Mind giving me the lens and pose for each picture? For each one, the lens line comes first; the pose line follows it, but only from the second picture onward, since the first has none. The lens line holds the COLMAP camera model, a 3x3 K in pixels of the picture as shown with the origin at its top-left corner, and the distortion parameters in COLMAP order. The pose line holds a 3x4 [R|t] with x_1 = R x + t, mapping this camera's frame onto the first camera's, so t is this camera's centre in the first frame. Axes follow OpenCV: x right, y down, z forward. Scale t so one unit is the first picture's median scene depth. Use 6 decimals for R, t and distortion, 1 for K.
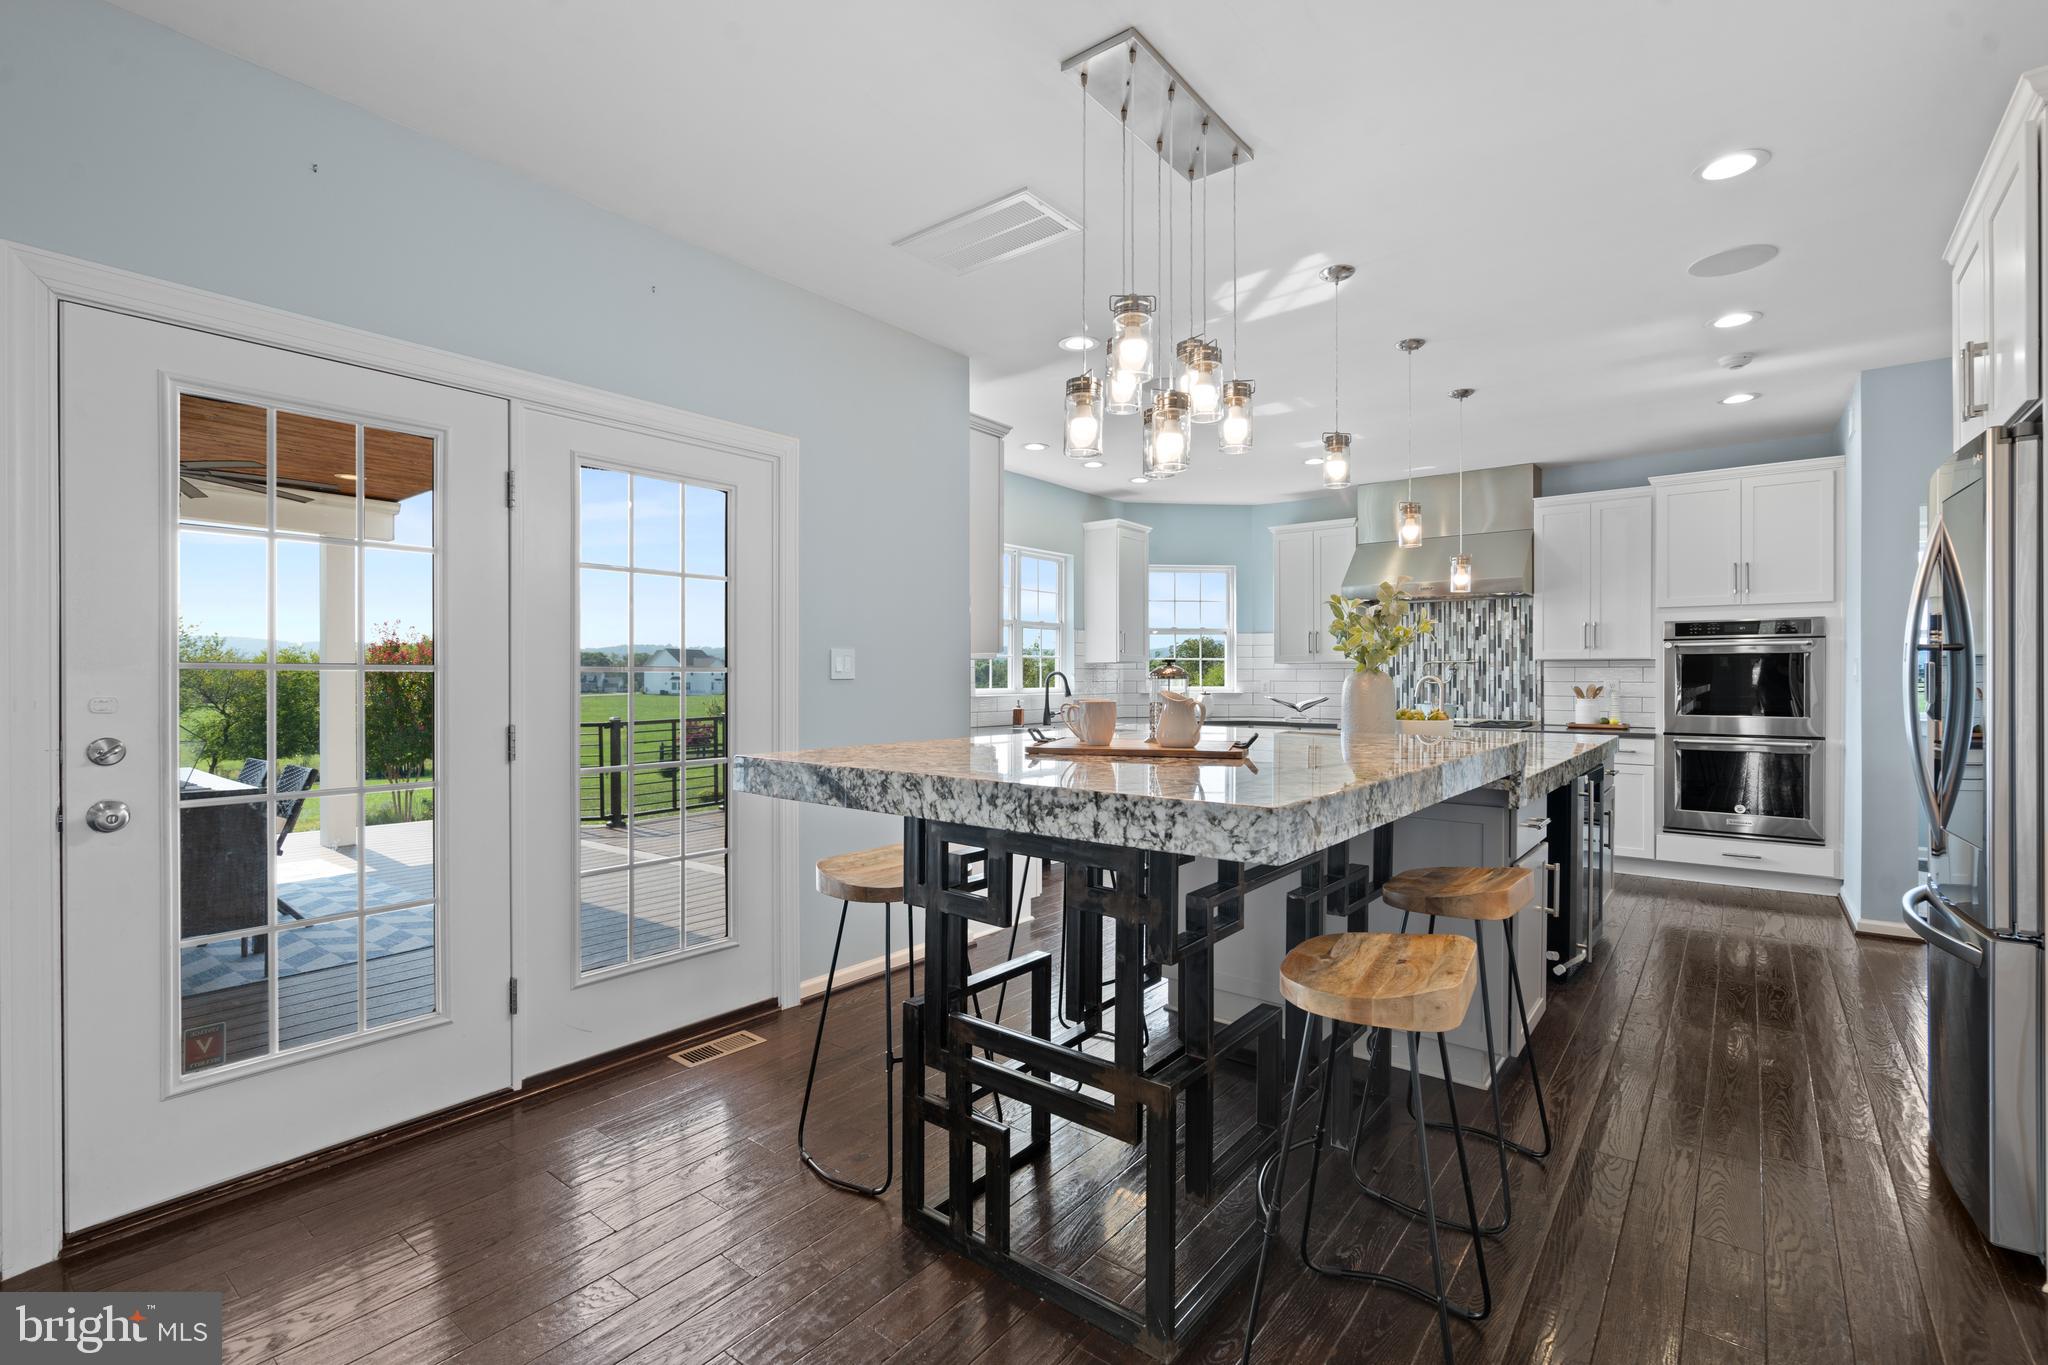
lens RADIAL K [[924.8, 0, 1029.8], [0, 924.8, 674.2], [0, 0, 1]] dist [-0.003600, 0.000102]
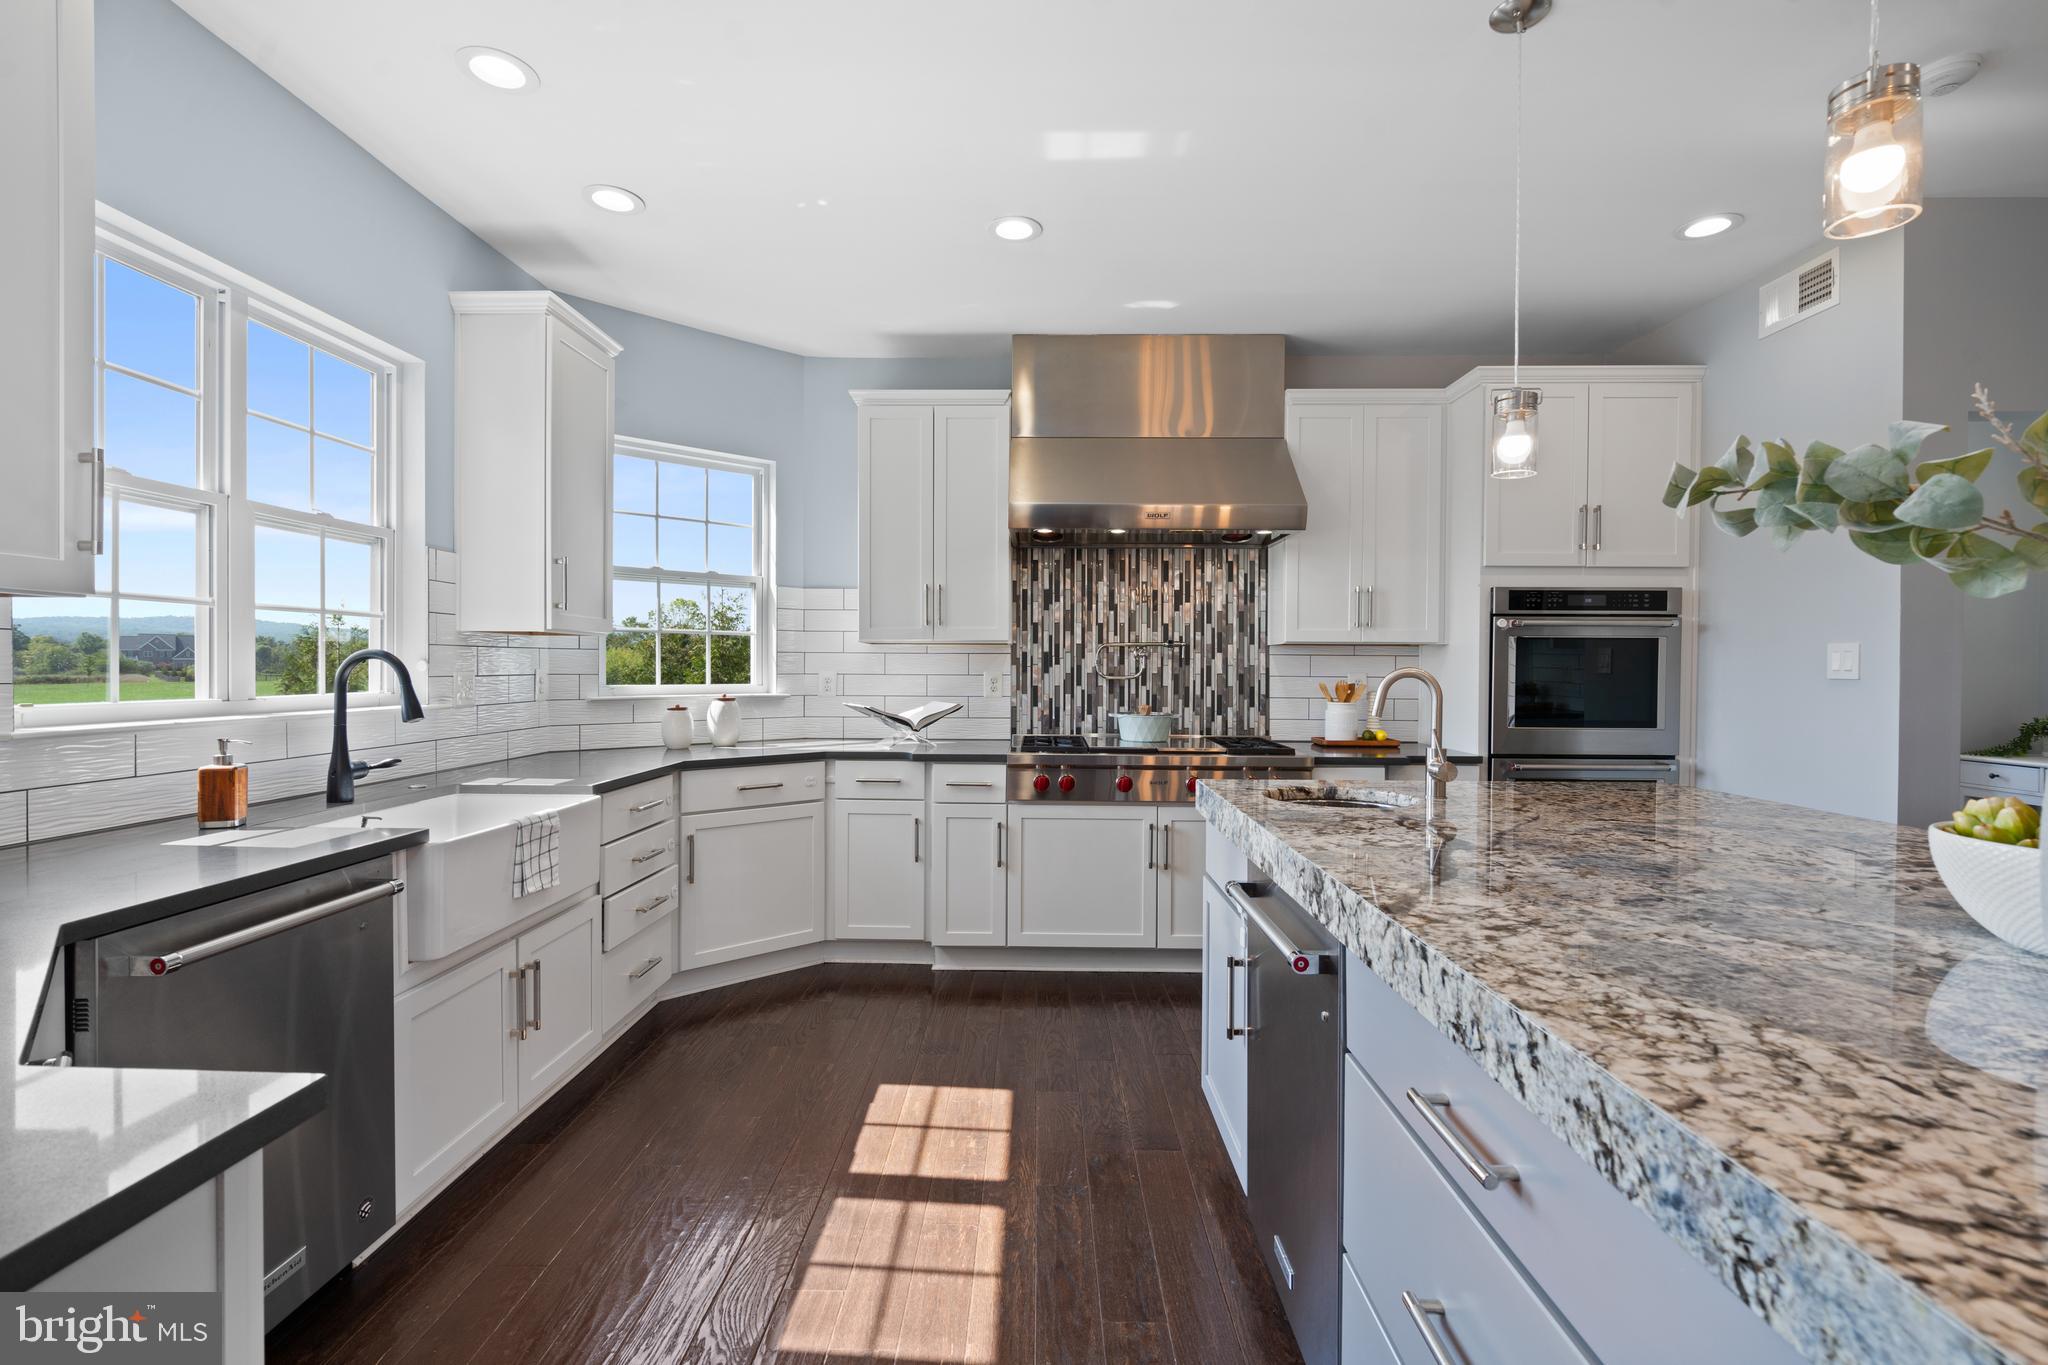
lens RADIAL K [[924.8, 0, 1029.8], [0, 924.8, 674.2], [0, 0, 1]] dist [-0.003600, 0.000102]
pose [[0.795905, 0.000168, 0.605422, 0.014729], [-0.008116, 0.999913, 0.010392, 0.001091], [-0.605367, -0.013185, 0.795837, 0.558297]]
